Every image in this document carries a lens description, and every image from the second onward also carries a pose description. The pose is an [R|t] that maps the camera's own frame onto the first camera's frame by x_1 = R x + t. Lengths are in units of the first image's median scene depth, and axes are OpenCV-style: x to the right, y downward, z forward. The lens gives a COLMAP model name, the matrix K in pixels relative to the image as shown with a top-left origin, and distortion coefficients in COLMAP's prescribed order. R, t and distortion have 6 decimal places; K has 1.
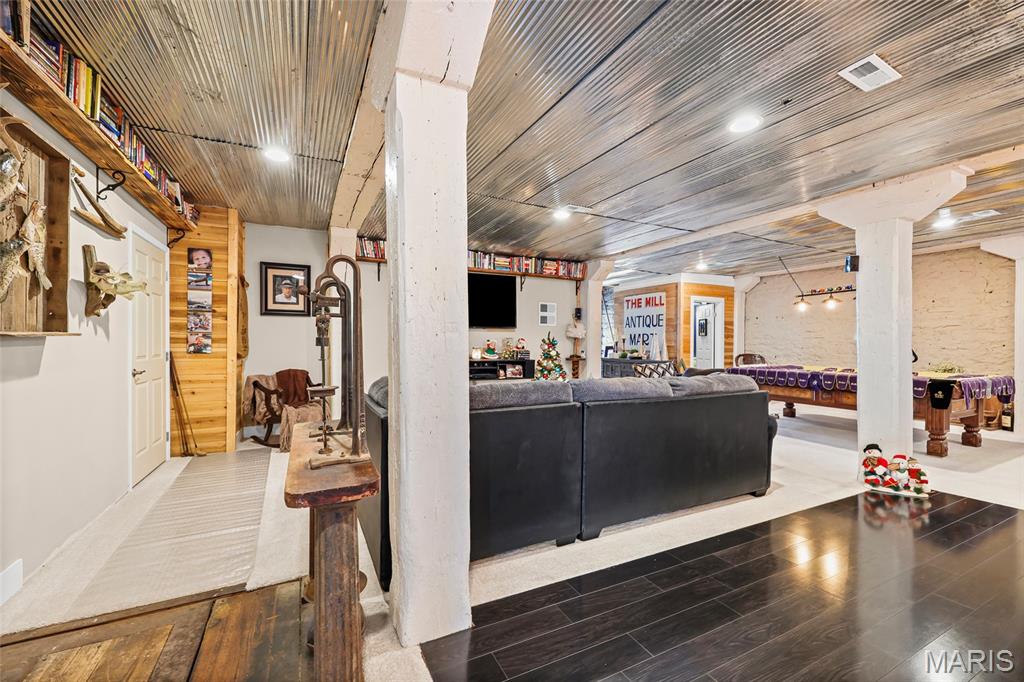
lens RADIAL K [[420.9, 0, 513.6], [0, 420.9, 338.2], [0, 0, 1]] dist [0.001125, 0.000026]
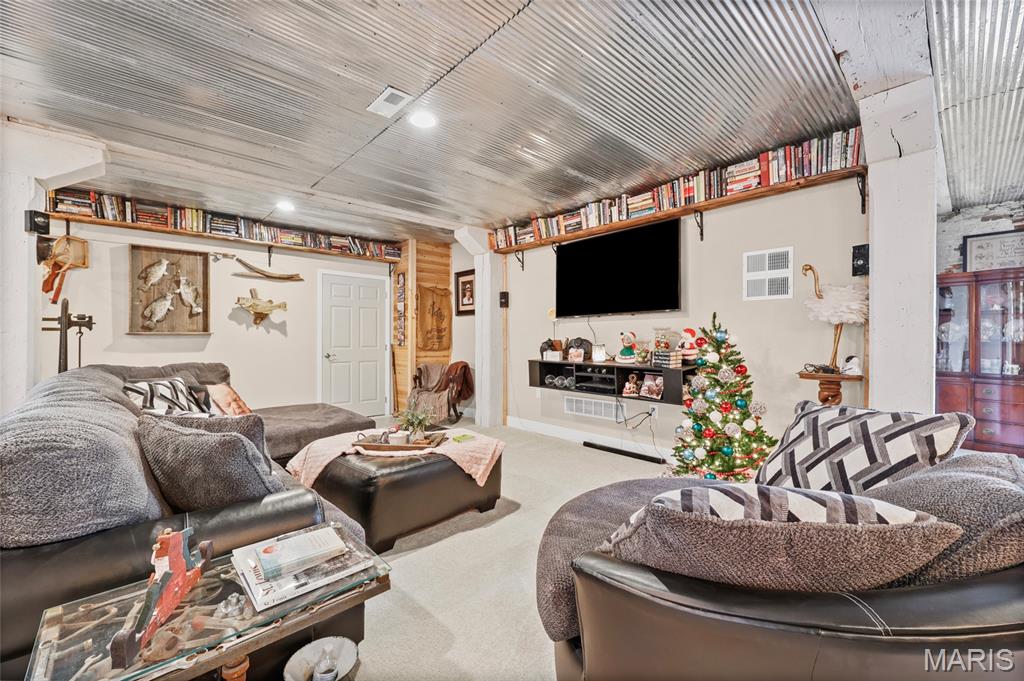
lens RADIAL K [[420.9, 0, 510.3], [0, 420.9, 339.8], [0, 0, 1]] dist [0.001125, 0.000026]
pose [[0.266562, -0.003976, -0.963810, 0.530365], [0.010106, 0.999948, -0.001330, 0.014745], [0.963765, -0.009386, 0.266588, 0.700334]]
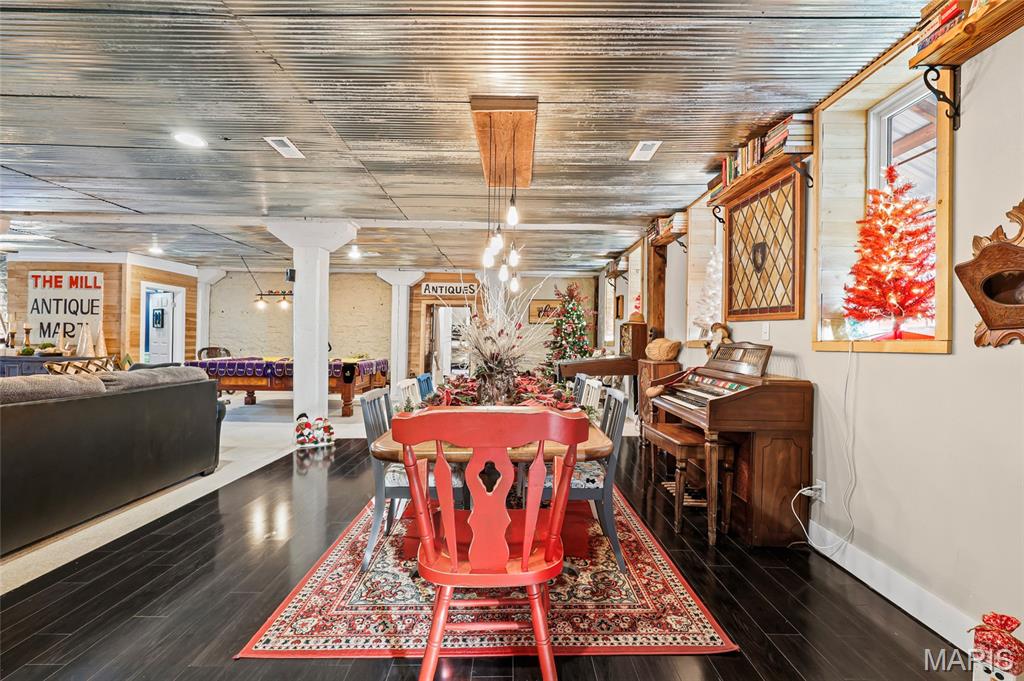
lens RADIAL K [[420.9, 0, 512.8], [0, 420.9, 344.6], [0, 0, 1]] dist [0.001125, 0.000026]
pose [[0.443040, -0.005759, 0.896484, -0.030849], [-0.022230, 0.999601, 0.017407, -0.003008], [-0.896226, -0.027641, 0.442735, -0.114180]]
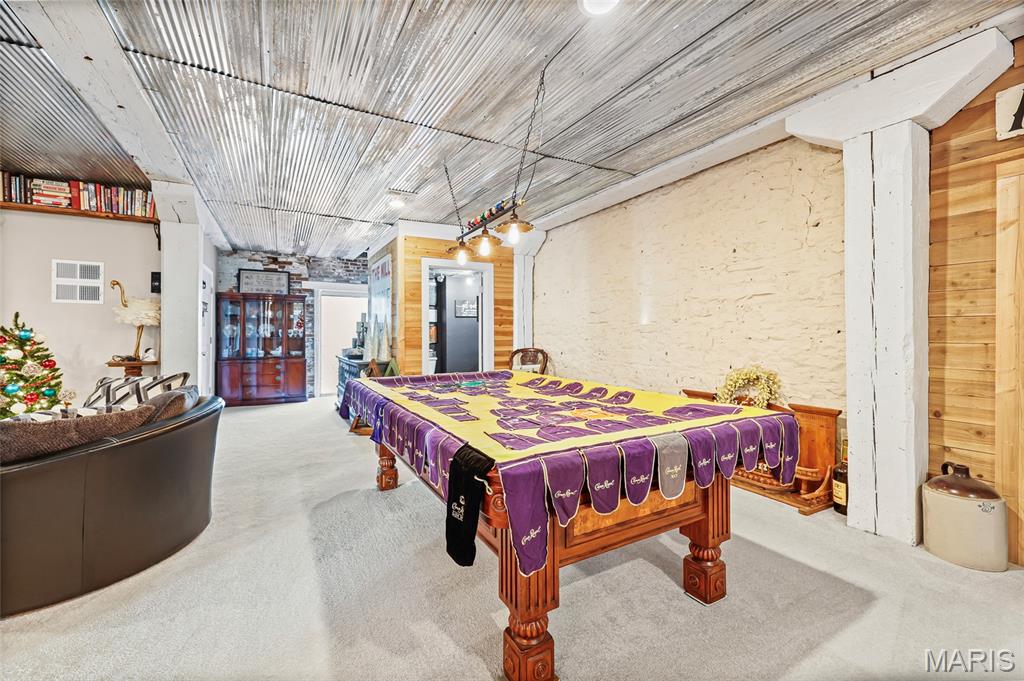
lens RADIAL K [[420.9, 0, 514.2], [0, 420.9, 331.2], [0, 0, 1]] dist [0.001125, 0.000026]
pose [[0.999327, -0.007787, 0.035851, 0.734091], [0.007688, 0.999966, 0.002921, 0.011265], [-0.035872, -0.002643, 0.999353, 0.500988]]
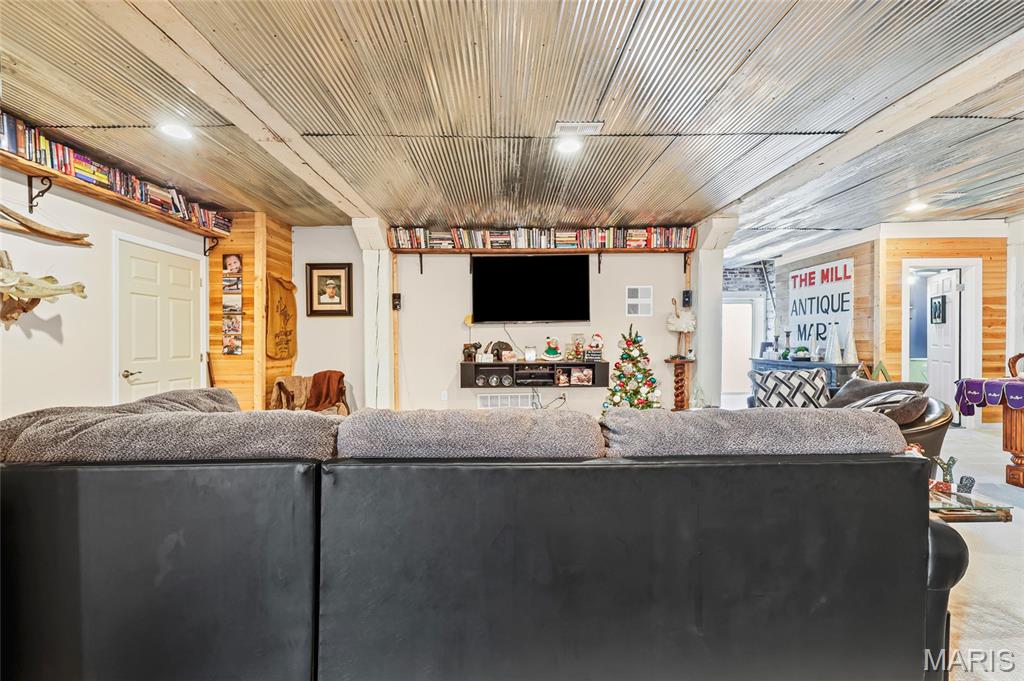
lens RADIAL K [[420.9, 0, 503.6], [0, 420.9, 344.5], [0, 0, 1]] dist [0.001125, 0.000026]
pose [[0.899659, -0.010271, -0.436473, 0.222183], [0.018949, 0.999700, 0.015534, 0.004948], [0.436183, -0.022246, 0.899583, 0.250914]]
